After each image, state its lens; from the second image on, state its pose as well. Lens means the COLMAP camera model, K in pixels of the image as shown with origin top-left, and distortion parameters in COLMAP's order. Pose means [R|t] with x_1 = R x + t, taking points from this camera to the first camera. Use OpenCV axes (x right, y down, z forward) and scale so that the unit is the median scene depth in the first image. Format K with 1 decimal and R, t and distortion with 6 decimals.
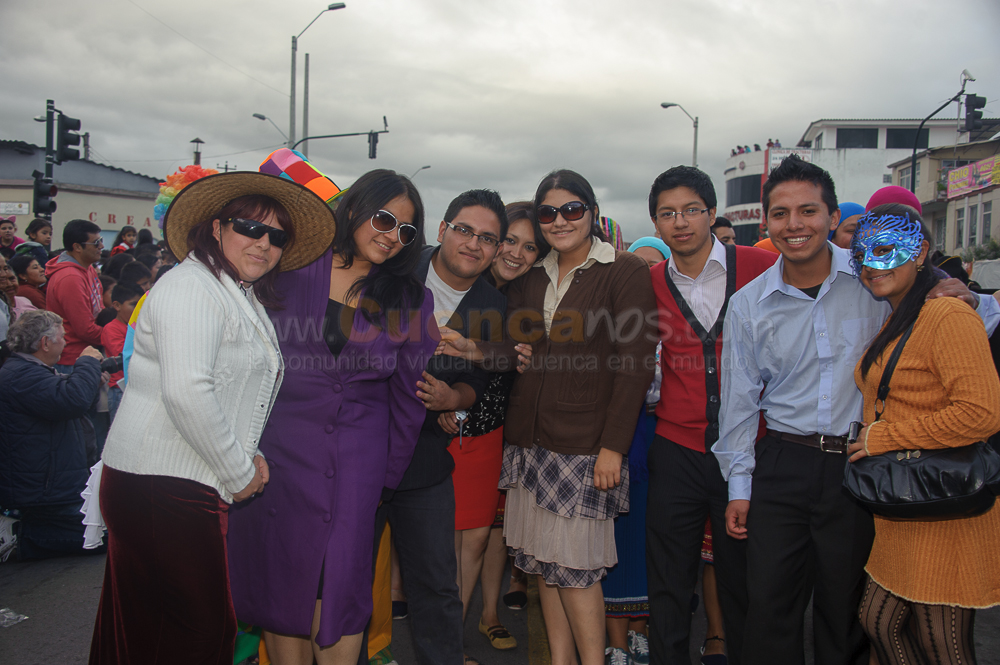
lens RADIAL K [[1082.1, 0, 492.9], [0, 1082.1, 330.0], [0, 0, 1]] dist [0.070871, 0.000000]
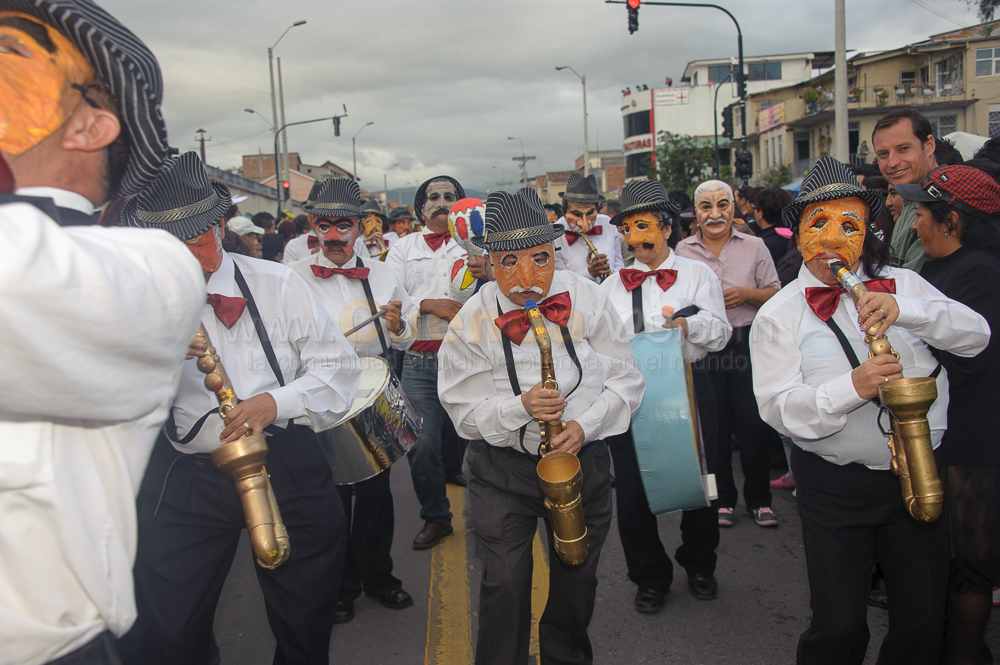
lens RADIAL K [[1087.8, 0, 503.6], [0, 1087.8, 334.8], [0, 0, 1]] dist [0.058929, 0.000000]
pose [[0.994878, -0.087475, 0.050662, 0.003860], [0.083698, 0.993856, 0.072416, 0.006190], [-0.056686, -0.067805, 0.996087, -0.359977]]
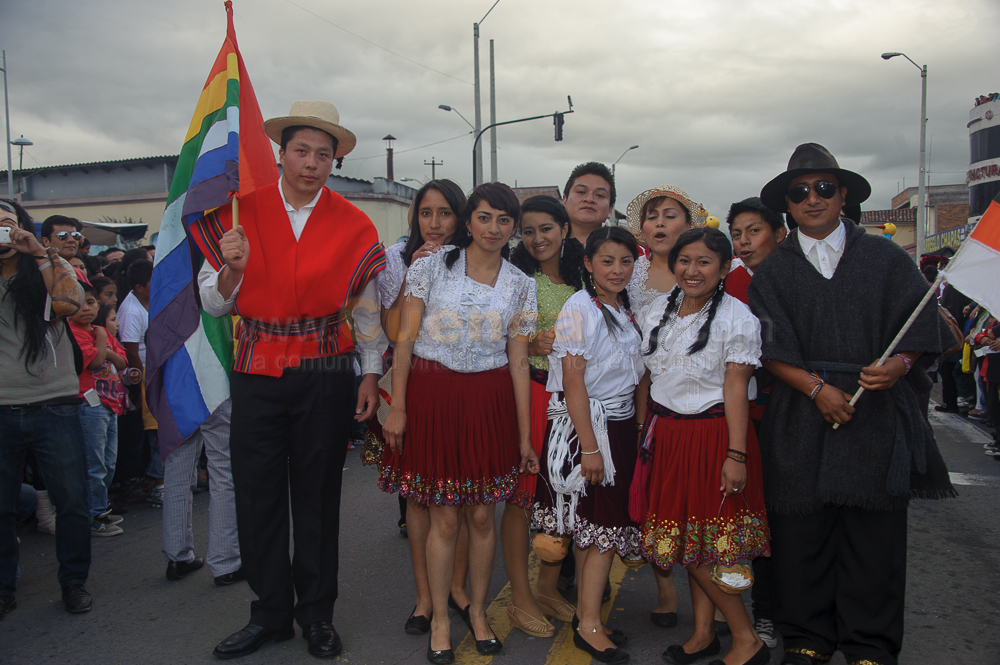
lens RADIAL K [[1082.1, 0, 499.2], [0, 1082.1, 327.9], [0, 0, 1]] dist [0.070871, 0.000000]
pose [[0.976186, -0.044110, -0.212402, 0.033348], [0.046225, 0.998919, 0.004997, 0.001498], [0.211952, -0.014696, 0.977170, 0.039151]]
